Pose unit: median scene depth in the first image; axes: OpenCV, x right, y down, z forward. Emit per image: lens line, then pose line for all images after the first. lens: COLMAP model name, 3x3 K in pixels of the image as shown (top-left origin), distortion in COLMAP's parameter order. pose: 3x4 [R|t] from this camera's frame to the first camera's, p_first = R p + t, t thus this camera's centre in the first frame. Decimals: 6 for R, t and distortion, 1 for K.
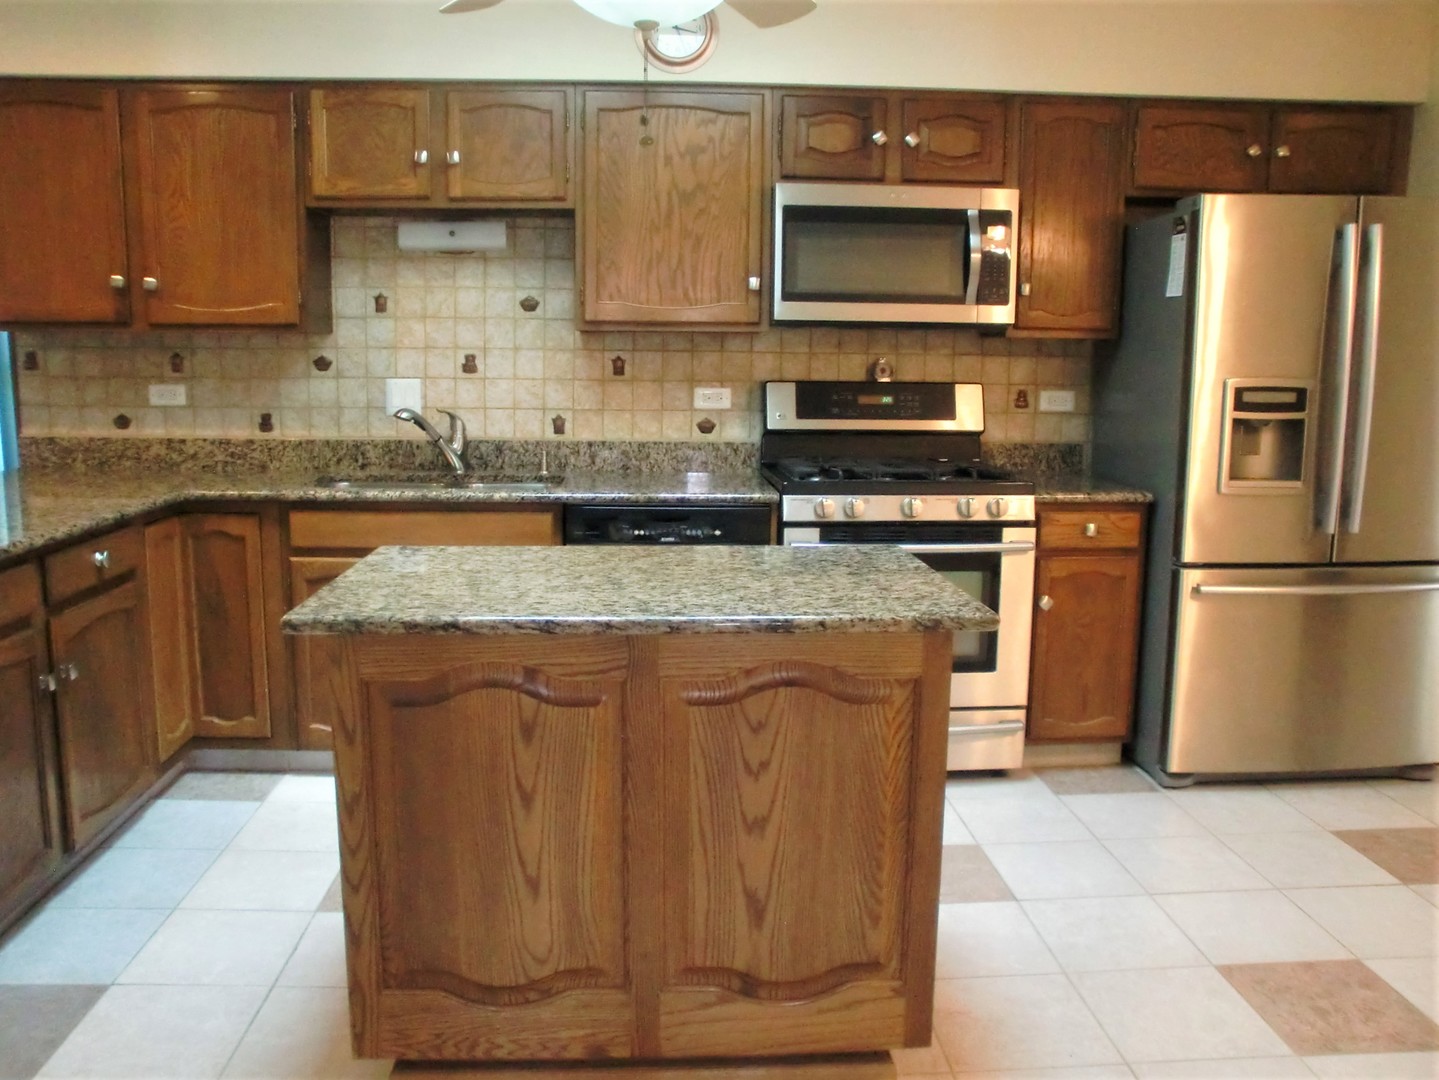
lens RADIAL K [[1167.0, 0, 729.2], [0, 1167.0, 542.5], [0, 0, 1]] dist [-0.140143, 0.114877]
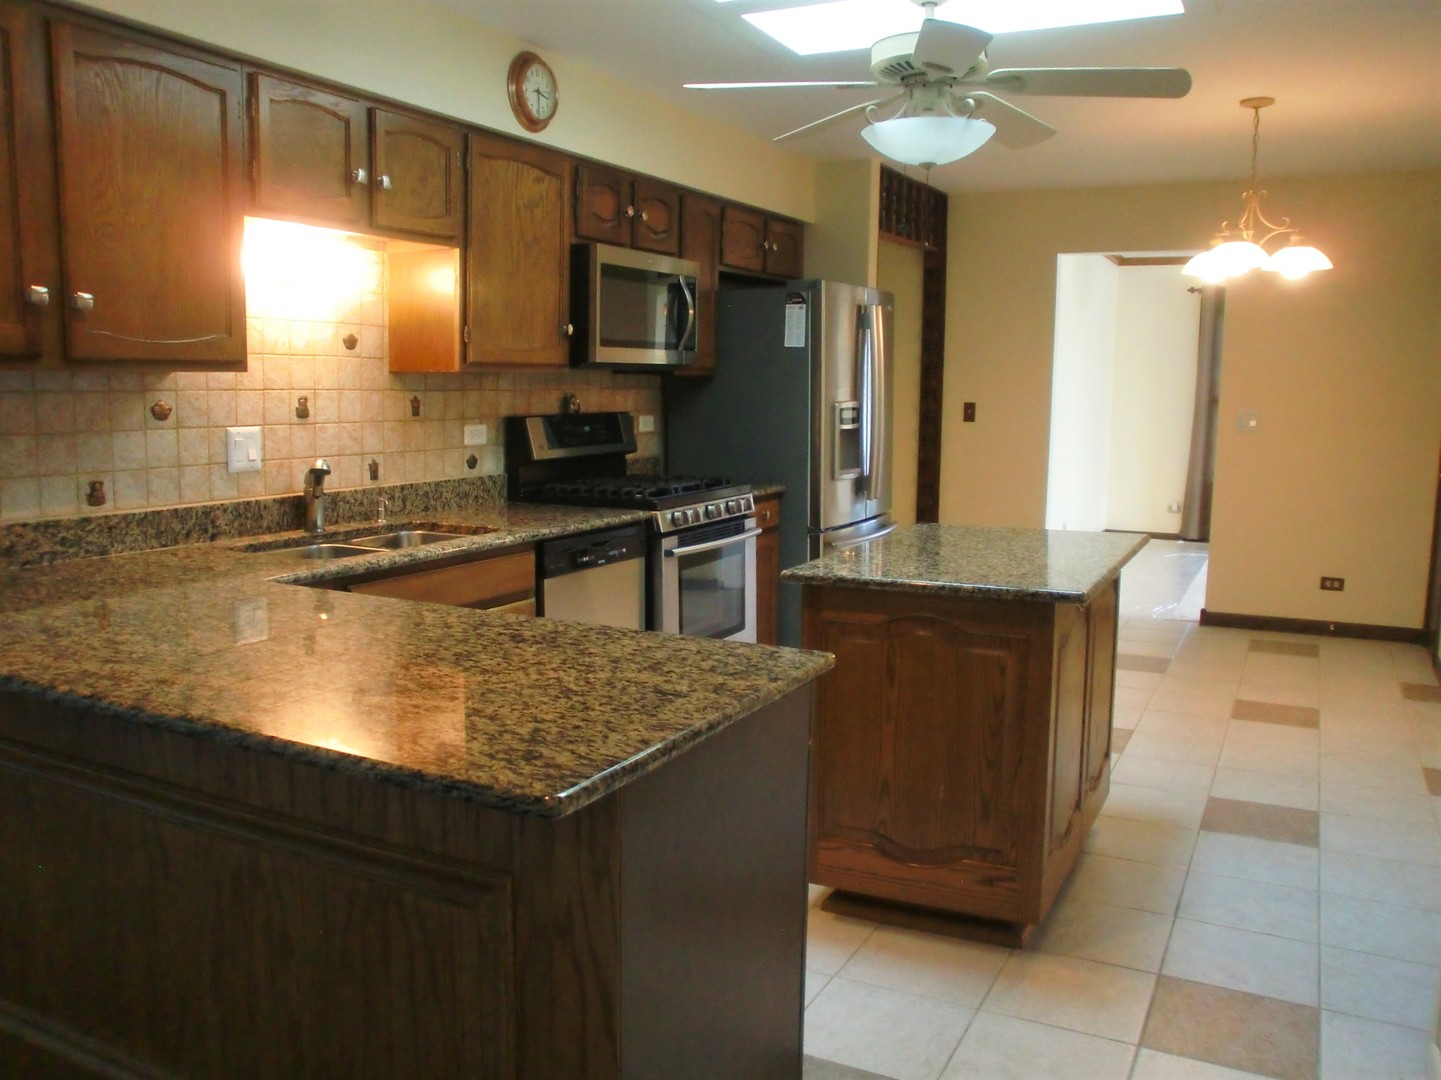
lens RADIAL K [[1168.7, 0, 717.3], [0, 1168.7, 534.6], [0, 0, 1]] dist [-0.140143, 0.114877]
pose [[0.517506, -0.116527, 0.847708, -0.813977], [0.132684, 0.989629, 0.055035, -0.065439], [-0.845330, 0.083997, 0.527601, 0.282825]]
